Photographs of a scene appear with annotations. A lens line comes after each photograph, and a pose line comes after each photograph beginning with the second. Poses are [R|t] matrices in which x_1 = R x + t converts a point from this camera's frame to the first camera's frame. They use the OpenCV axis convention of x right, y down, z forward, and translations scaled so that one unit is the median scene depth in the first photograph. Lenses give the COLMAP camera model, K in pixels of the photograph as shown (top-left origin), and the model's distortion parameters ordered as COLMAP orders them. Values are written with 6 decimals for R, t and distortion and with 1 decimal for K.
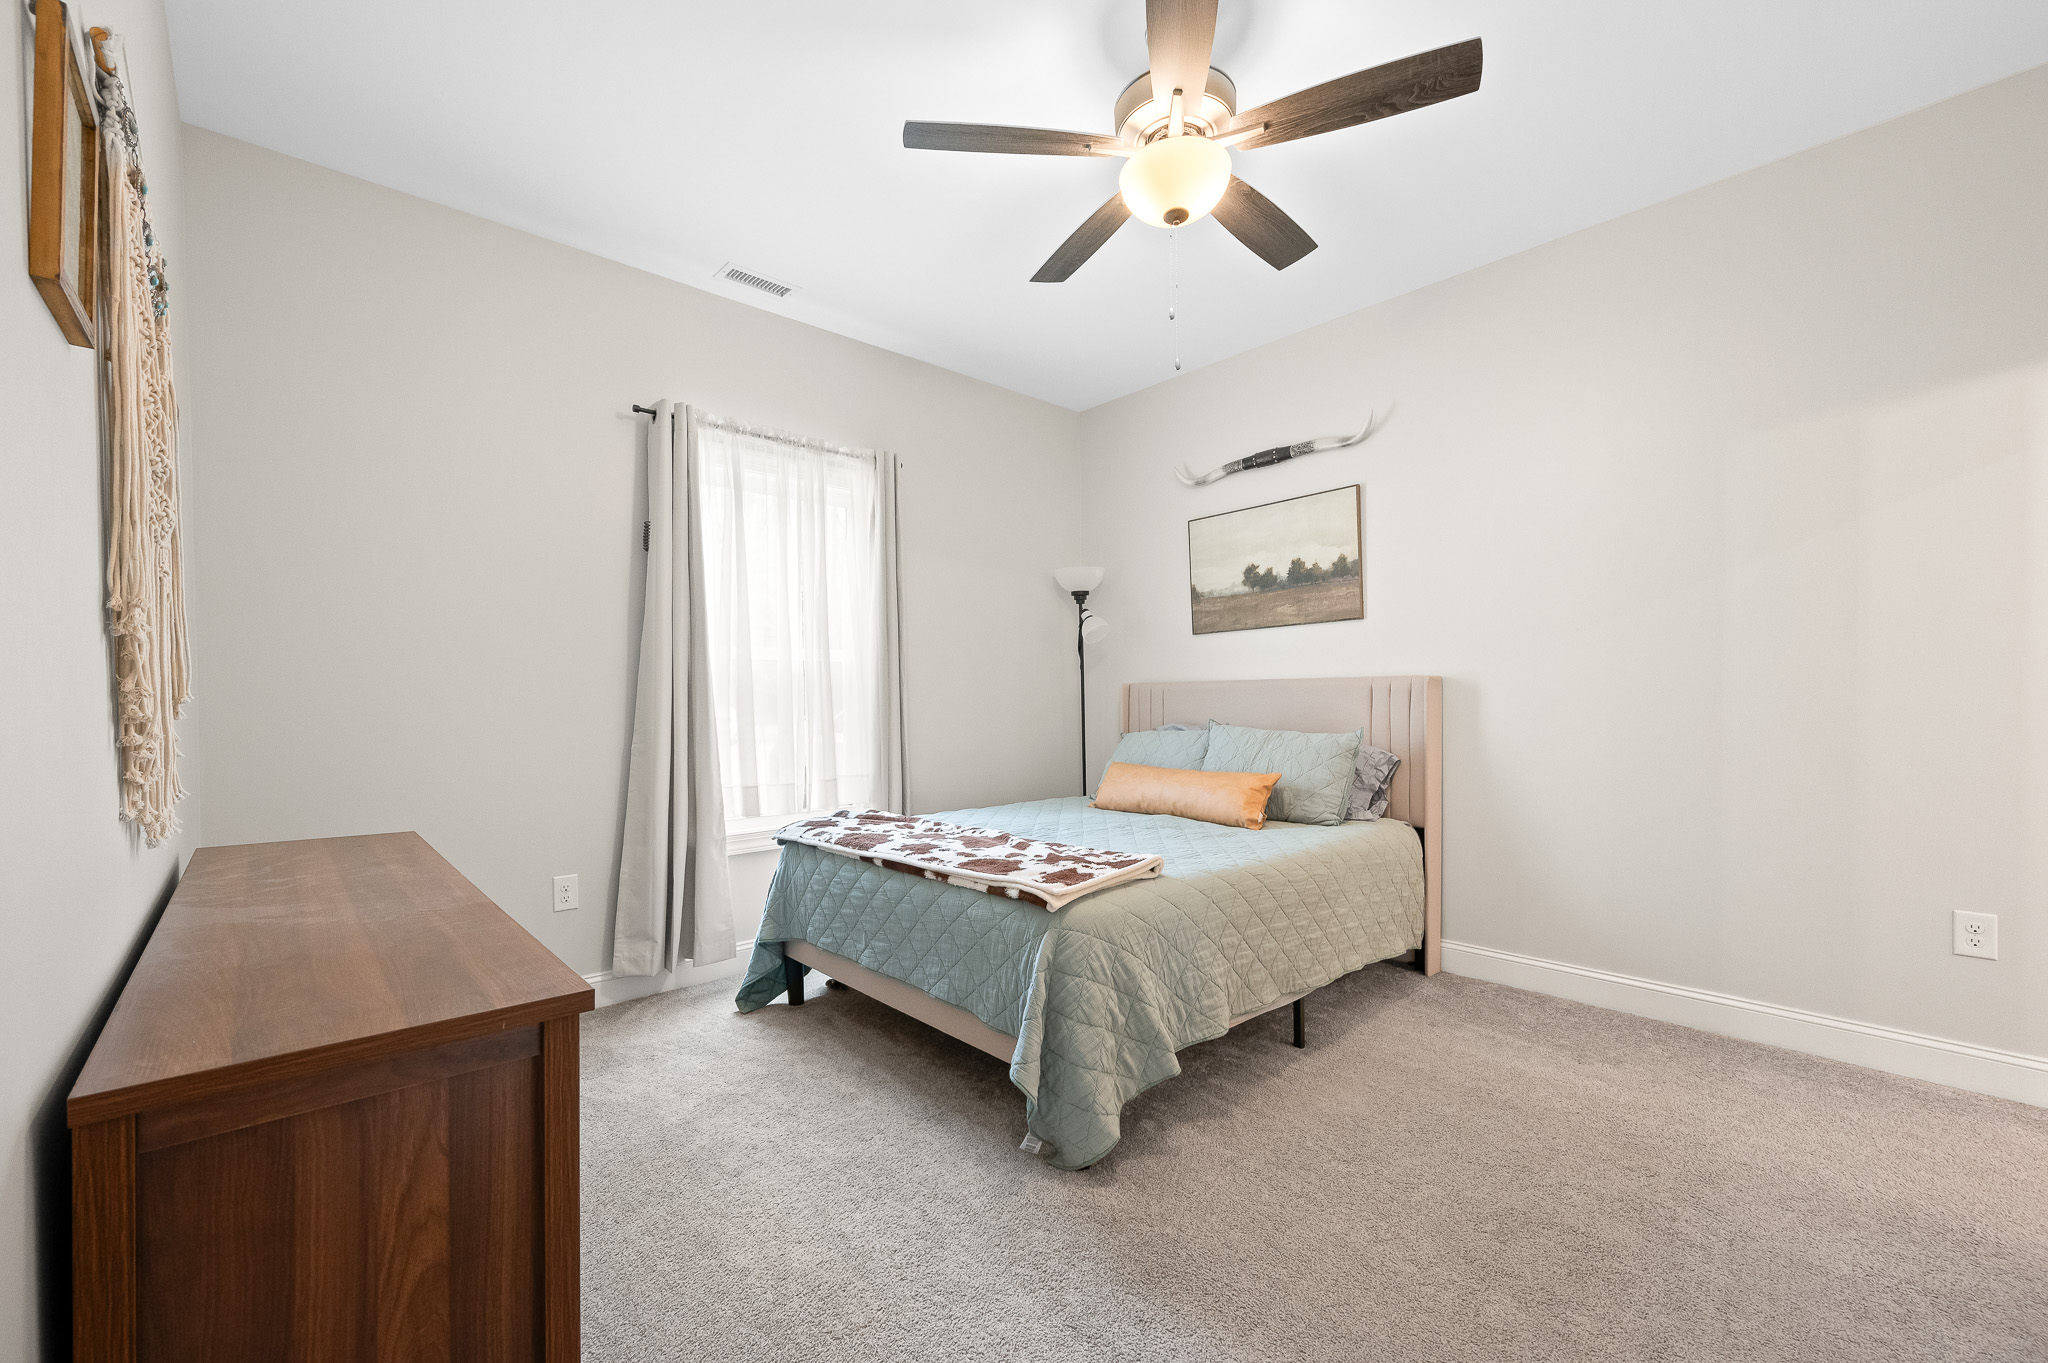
lens RADIAL K [[825.7, 0, 1024.8], [0, 825.7, 716.4], [0, 0, 1]] dist [-0.002161, 0.000292]
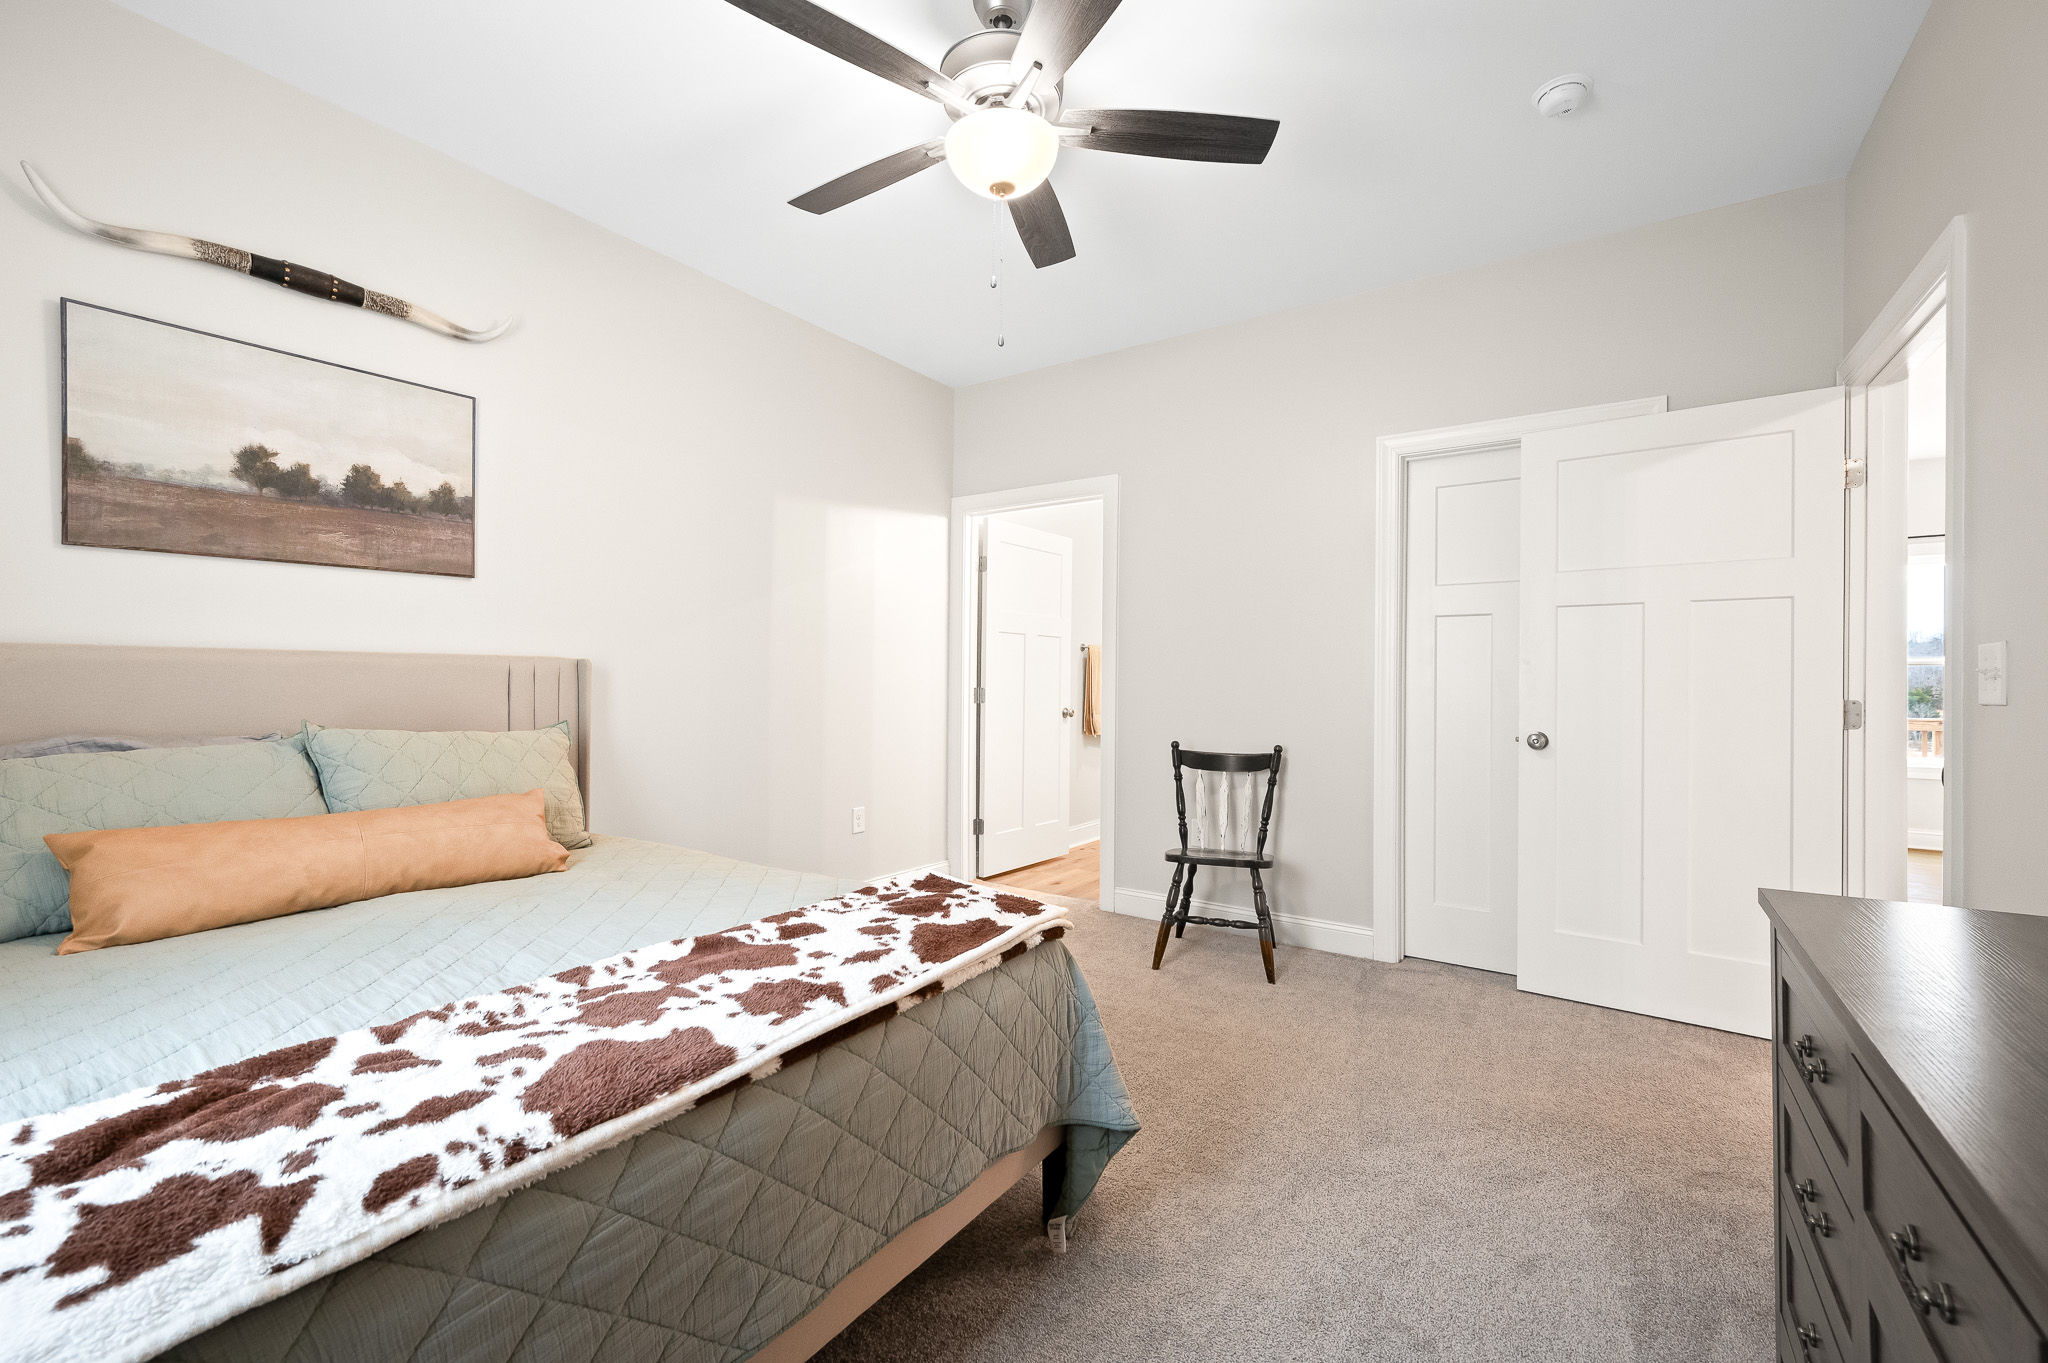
lens RADIAL K [[825.7, 0, 1030.9], [0, 825.7, 680.2], [0, 0, 1]] dist [-0.002161, 0.000292]
pose [[-0.224200, 0.011148, 0.974479, -0.411216], [0.018338, 0.999806, -0.007219, -0.009860], [-0.974371, 0.016251, -0.224361, 0.641012]]
